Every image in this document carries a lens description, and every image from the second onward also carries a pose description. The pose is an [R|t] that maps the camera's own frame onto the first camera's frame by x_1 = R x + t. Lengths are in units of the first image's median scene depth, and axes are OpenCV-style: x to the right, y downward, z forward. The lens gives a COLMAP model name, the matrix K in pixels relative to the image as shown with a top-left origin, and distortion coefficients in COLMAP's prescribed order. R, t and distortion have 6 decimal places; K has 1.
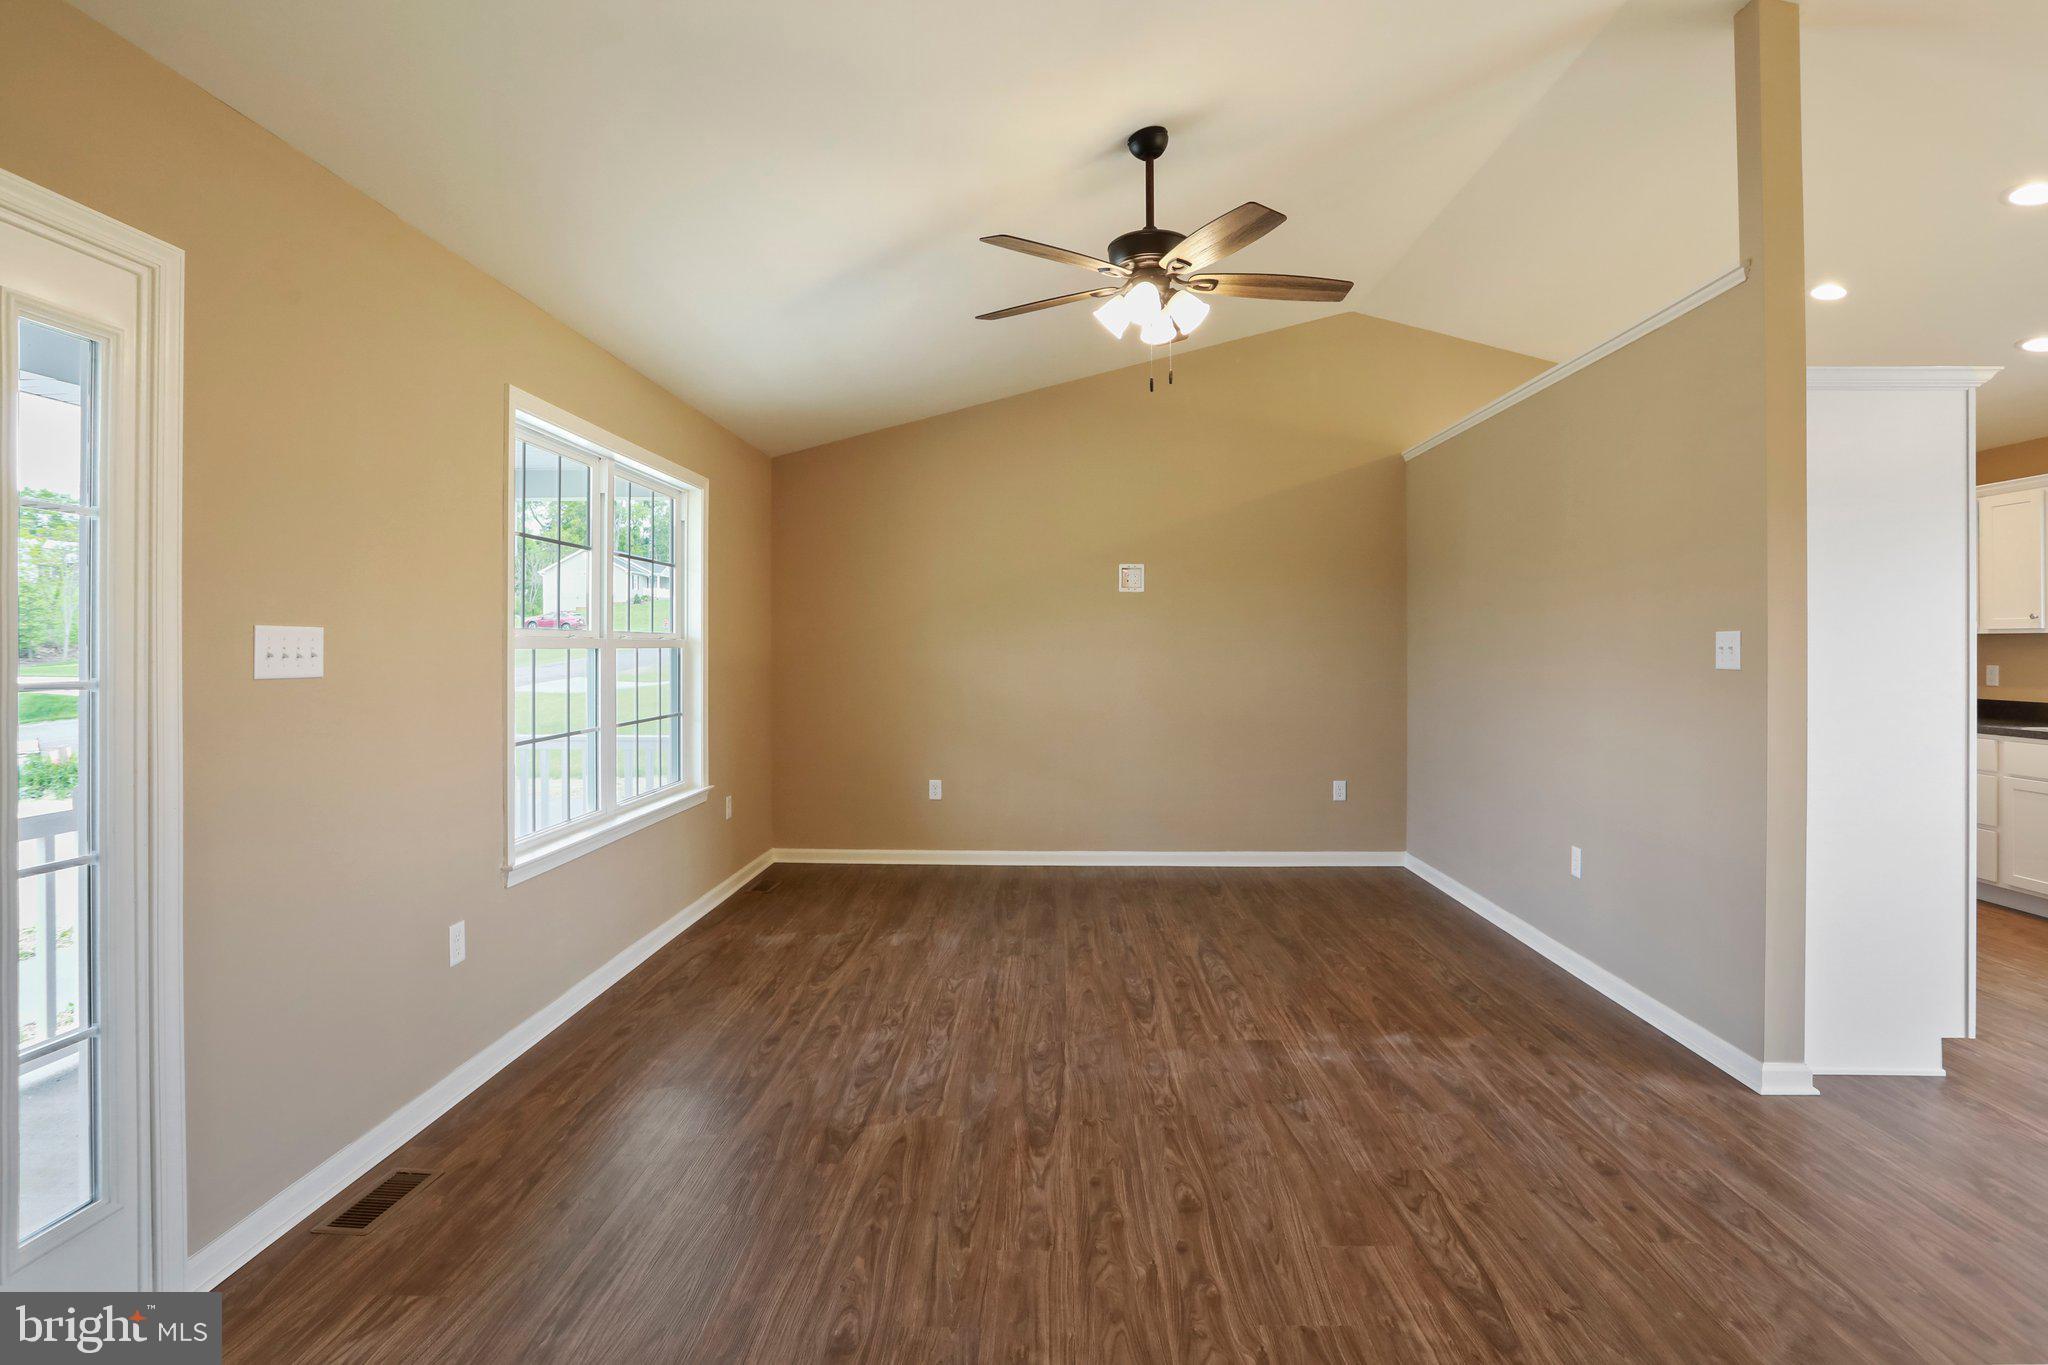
lens RADIAL K [[1040.5, 0, 1022.1], [0, 1040.5, 656.1], [0, 0, 1]] dist [-0.077734, 0.039550]
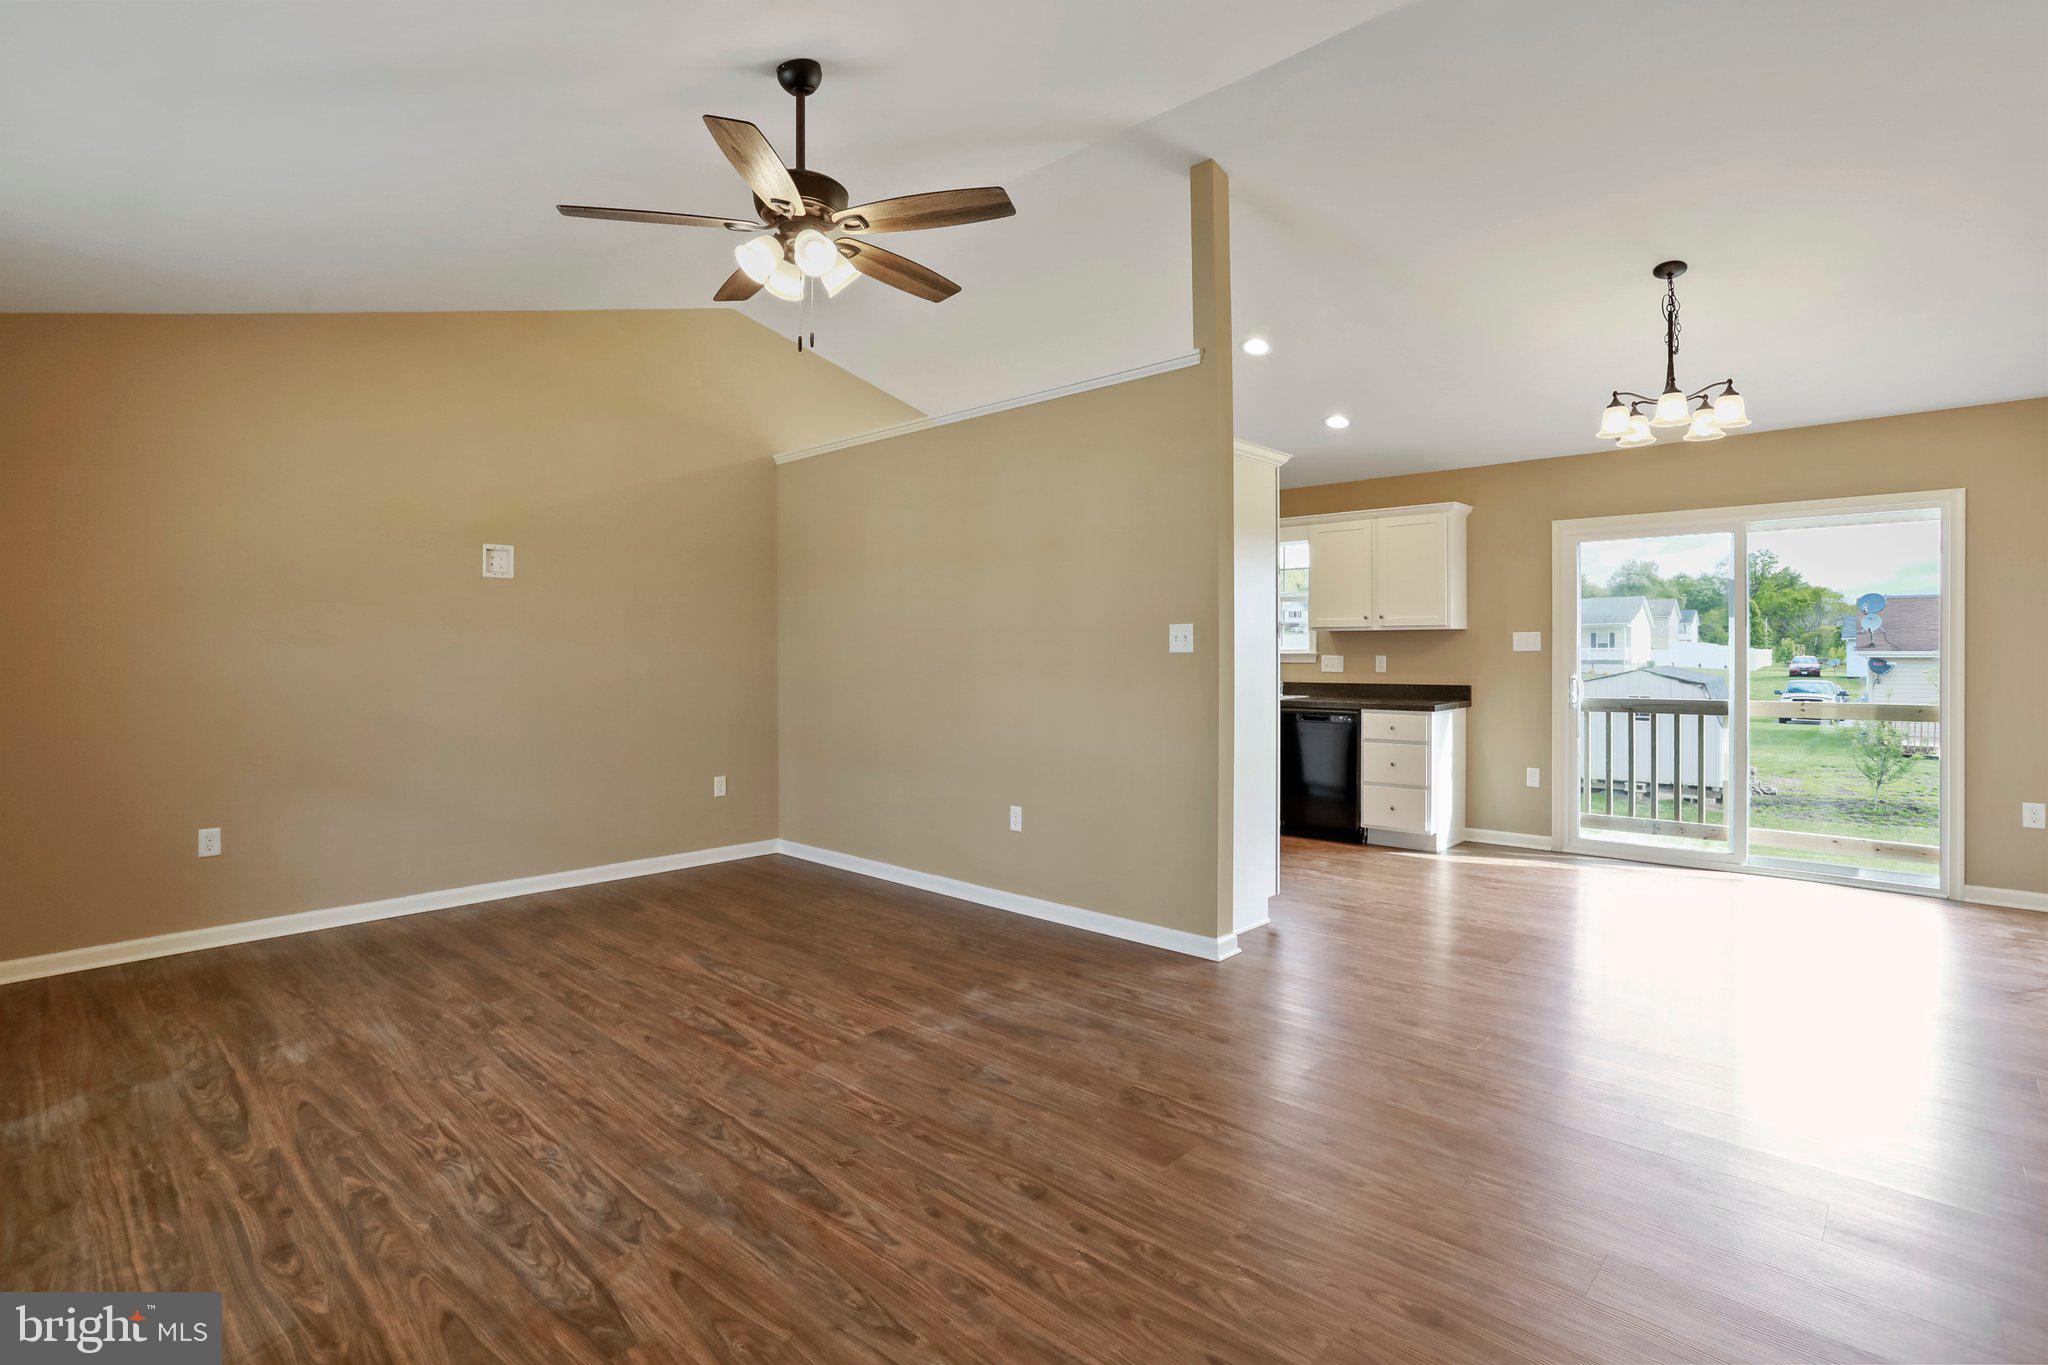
lens RADIAL K [[991.0, 0, 1024.8], [0, 991.0, 668.6], [0, 0, 1]] dist [-0.055418, 0.028769]
pose [[0.660094, -0.015519, 0.751022, -0.429458], [0.010586, 0.999879, 0.011357, 0.017052], [-0.751108, 0.000454, 0.660179, 0.299577]]
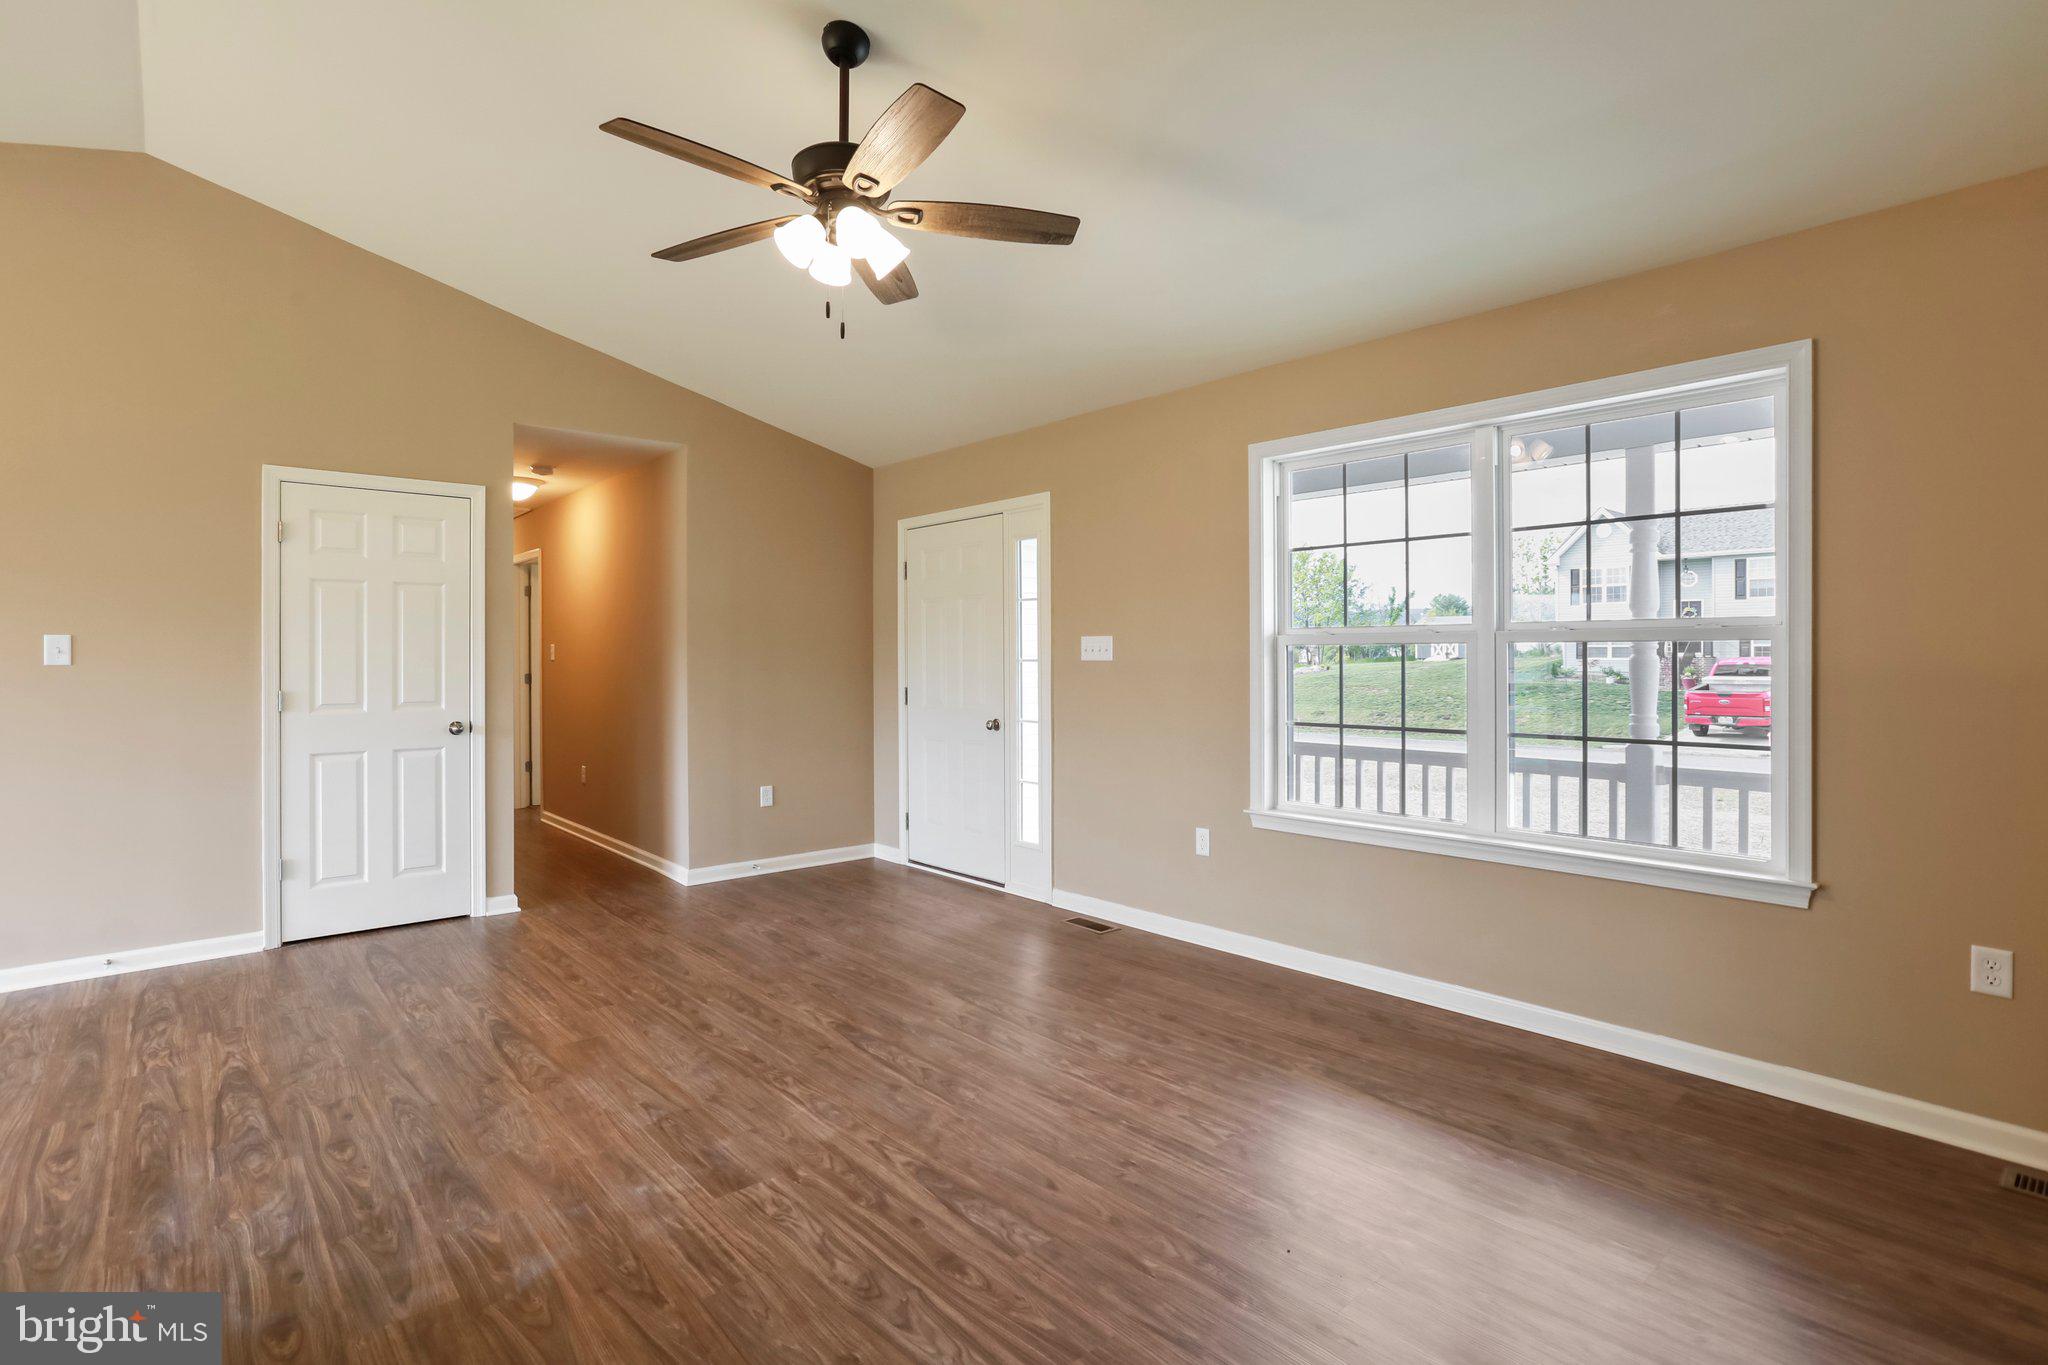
lens RADIAL K [[991.0, 0, 1024.8], [0, 991.0, 668.6], [0, 0, 1]] dist [-0.055418, 0.028769]
pose [[-0.725821, 0.011843, -0.687782, 0.620517], [-0.001247, 0.999827, 0.018532, -0.000098], [0.687883, 0.014308, -0.725681, 1.827655]]
